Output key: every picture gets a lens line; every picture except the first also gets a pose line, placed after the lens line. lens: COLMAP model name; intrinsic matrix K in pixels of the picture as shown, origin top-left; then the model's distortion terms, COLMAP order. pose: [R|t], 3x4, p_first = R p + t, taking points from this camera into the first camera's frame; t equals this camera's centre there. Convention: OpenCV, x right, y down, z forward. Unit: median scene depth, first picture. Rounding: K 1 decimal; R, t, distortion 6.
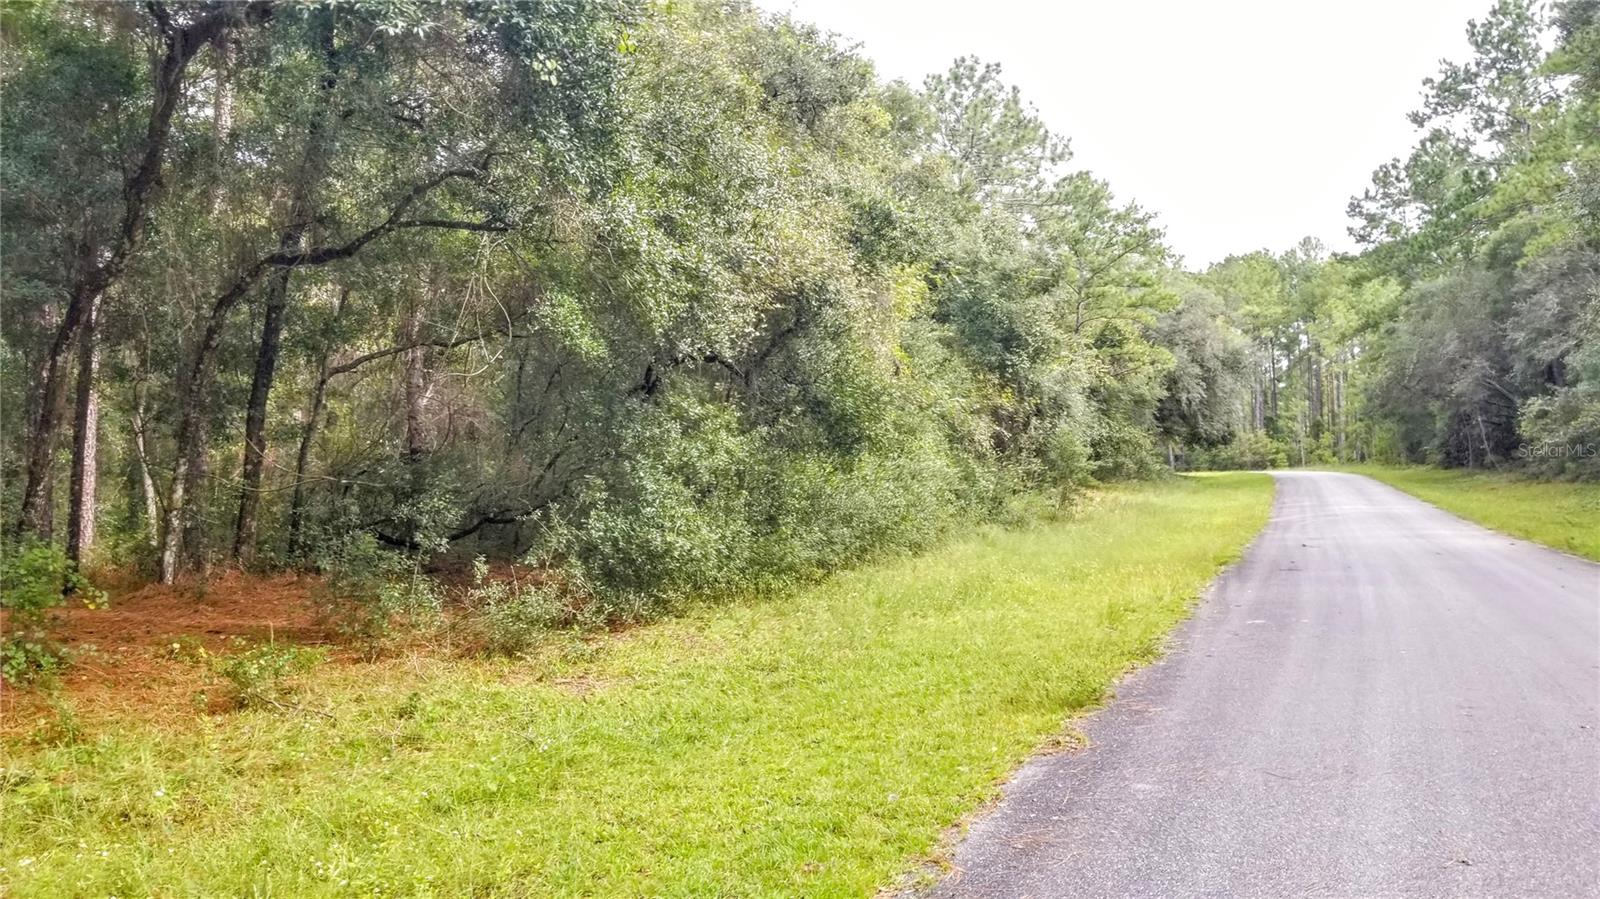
lens RADIAL K [[1209.8, 0, 818.9], [0, 1209.8, 415.4], [0, 0, 1]] dist [0.079027, -0.203294]
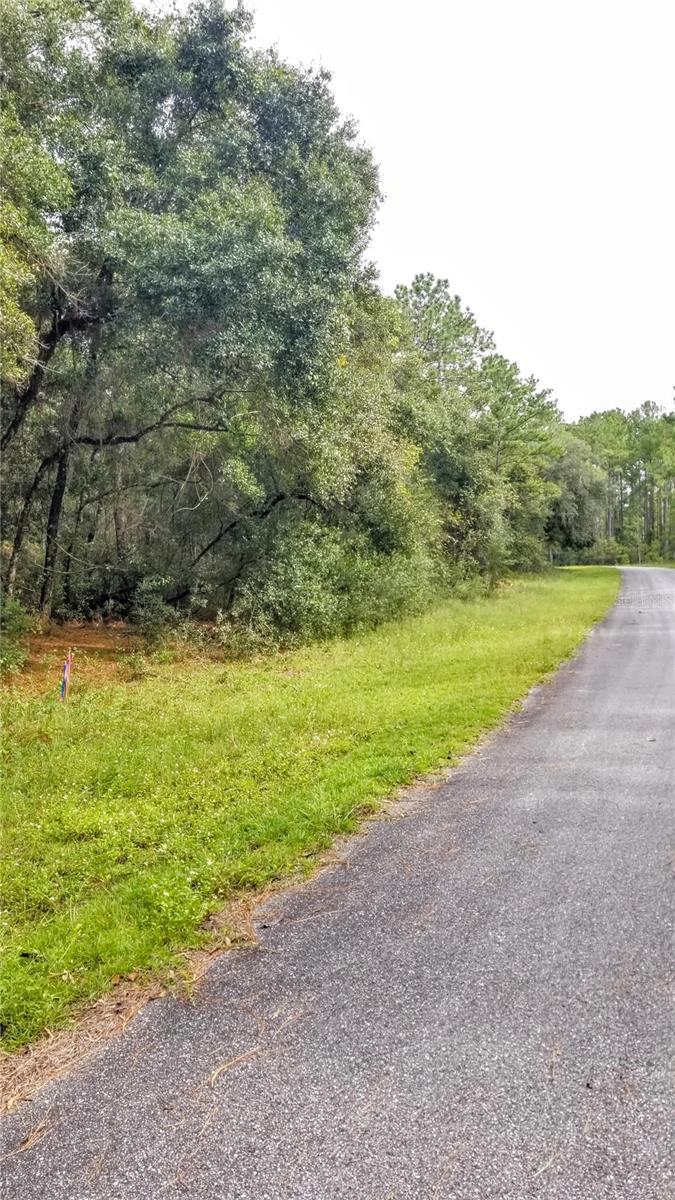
lens RADIAL K [[916.2, 0, 397.6], [0, 916.2, 583.5], [0, 0, 1]] dist [0.005067, 0.004009]
pose [[0.992653, 0.009080, 0.120653, -0.101976], [-0.017311, 0.997579, 0.067350, -0.013185], [-0.119749, -0.068944, 0.990407, -0.245042]]
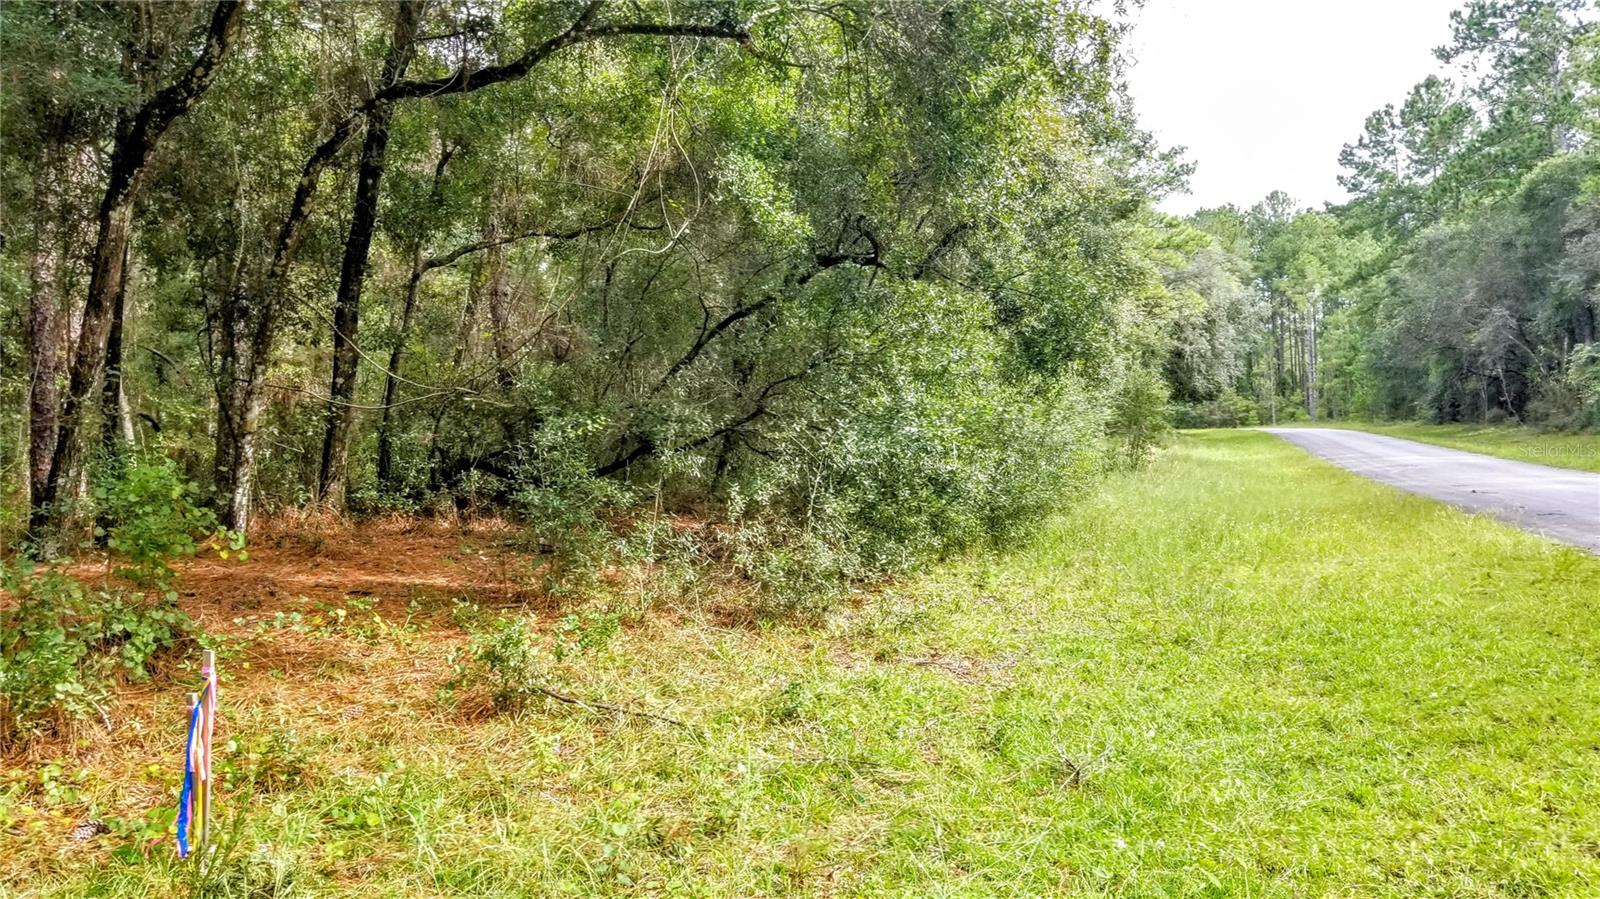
lens RADIAL K [[1226.9, 0, 803.6], [0, 1226.9, 416.2], [0, 0, 1]] dist [0.013596, -0.068653]
pose [[0.999023, -0.003053, 0.044082, -0.155460], [0.001749, 0.999561, 0.029584, 0.031609], [-0.044153, -0.029478, 0.998590, 0.159439]]
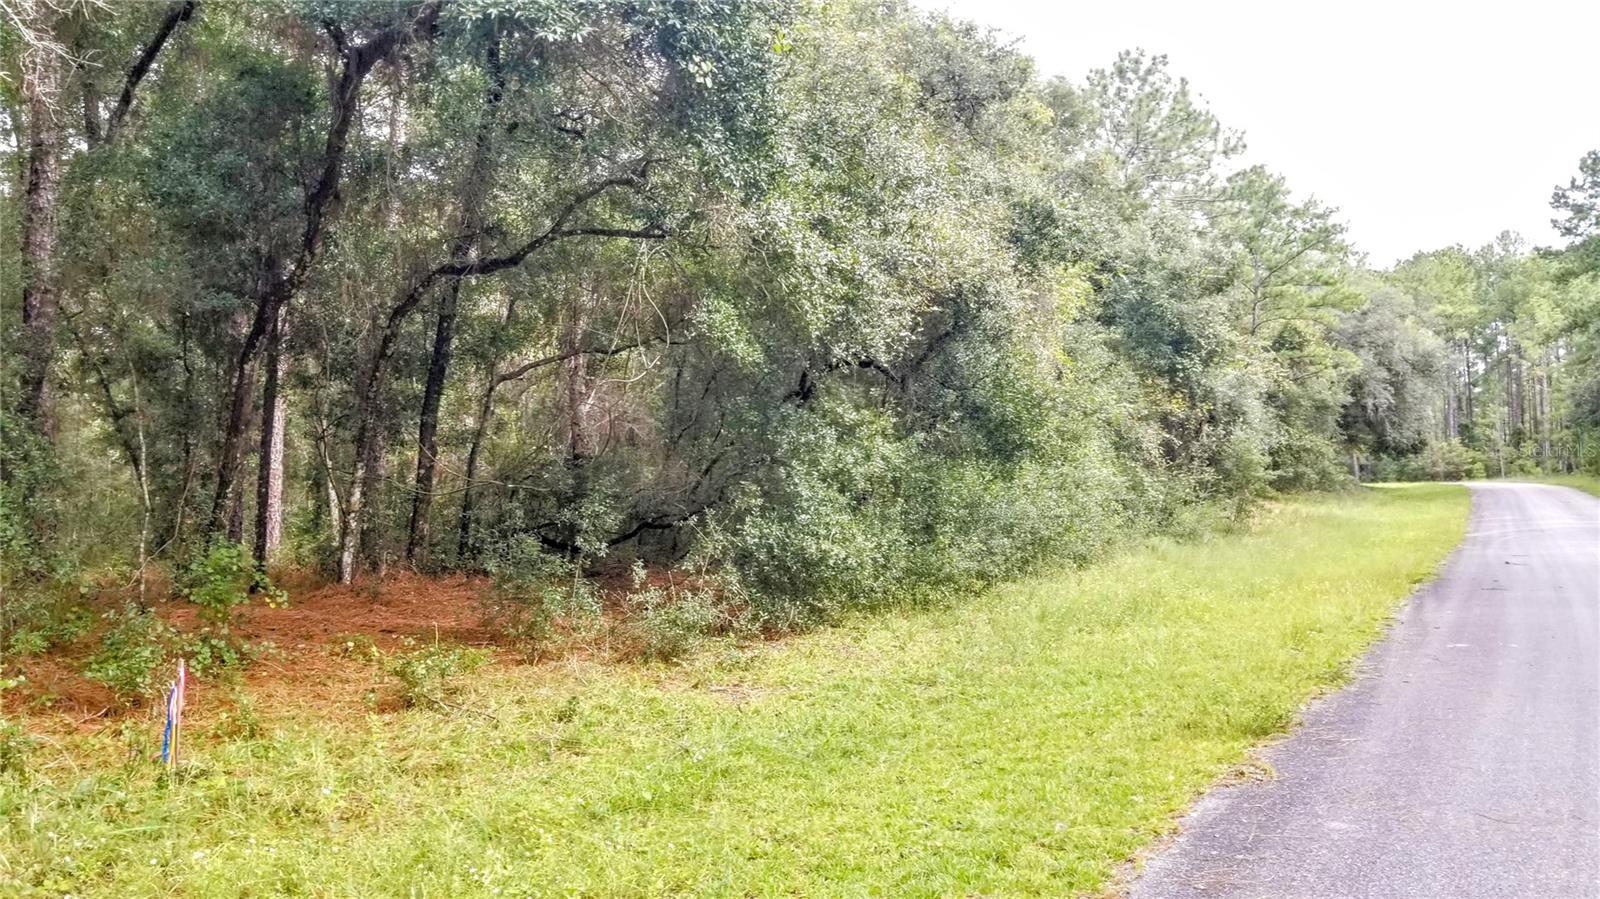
lens RADIAL K [[1226.9, 0, 803.6], [0, 1226.9, 416.2], [0, 0, 1]] dist [0.013596, -0.068653]
pose [[0.990200, -0.000463, -0.139653, -0.000976], [-0.000239, 0.999987, -0.005013, 0.000665], [0.139654, 0.004997, 0.990188, 0.010229]]
